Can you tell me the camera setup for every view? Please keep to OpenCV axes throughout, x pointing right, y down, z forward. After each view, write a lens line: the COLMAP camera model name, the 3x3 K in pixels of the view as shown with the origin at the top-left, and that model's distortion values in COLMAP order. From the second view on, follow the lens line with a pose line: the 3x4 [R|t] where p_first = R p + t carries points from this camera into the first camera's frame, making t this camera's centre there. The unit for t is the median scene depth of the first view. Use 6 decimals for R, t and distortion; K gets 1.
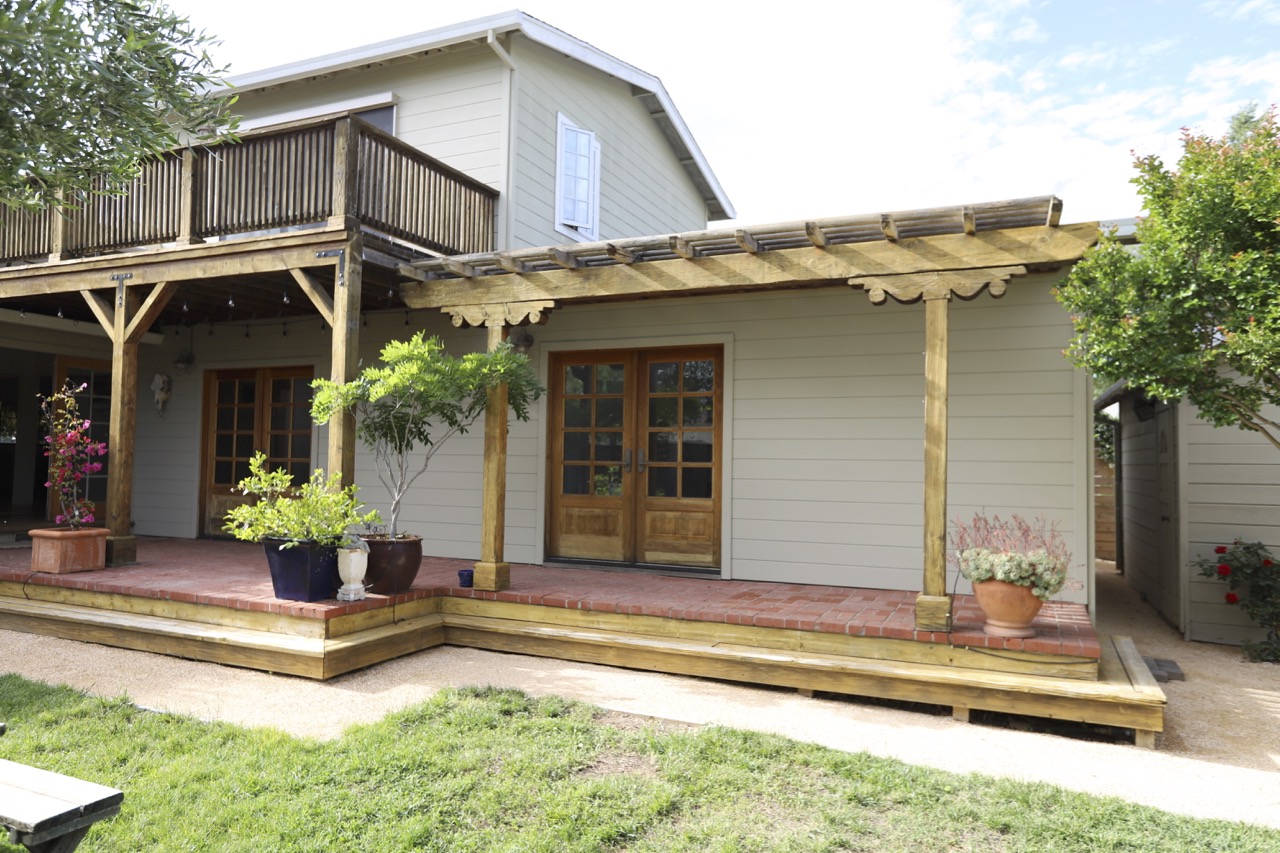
lens RADIAL K [[847.8, 0, 640.0], [0, 847.8, 426.5], [0, 0, 1]] dist [-0.043276, 0.064200]
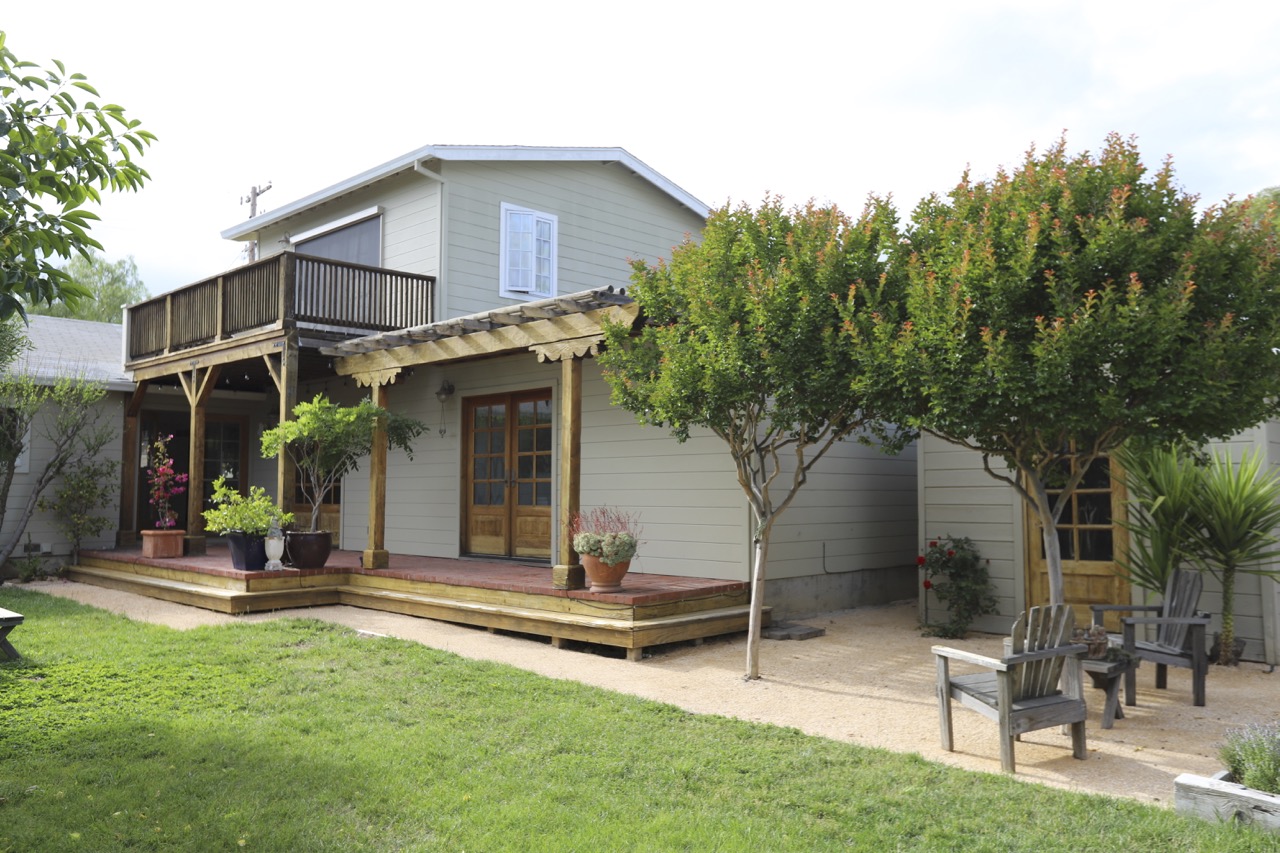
lens RADIAL K [[1008.2, 0, 640.0], [0, 1008.2, 426.5], [0, 0, 1]] dist [0.000760, 0.002063]
pose [[0.935303, -0.039750, -0.351609, 0.834215], [0.031795, 0.999092, -0.028372, 0.012834], [0.352417, 0.015357, 0.935717, -0.441248]]
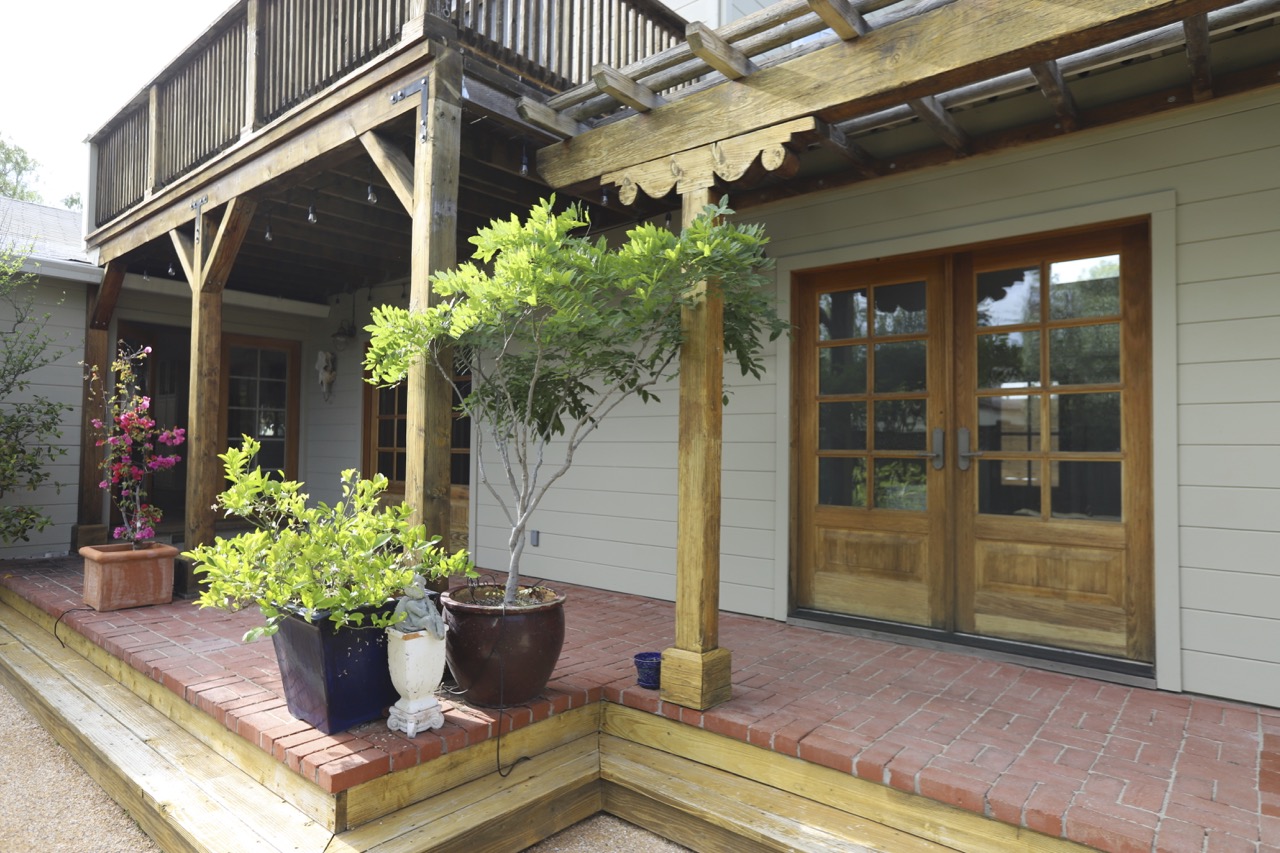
lens RADIAL K [[744.6, 0, 640.0], [0, 744.6, 426.5], [0, 0, 1]] dist [-0.028549, 0.001122]
pose [[0.961014, -0.012865, -0.276201, -0.078267], [0.015711, 0.999844, 0.008094, 0.020616], [0.276054, -0.012118, 0.961066, 0.539356]]
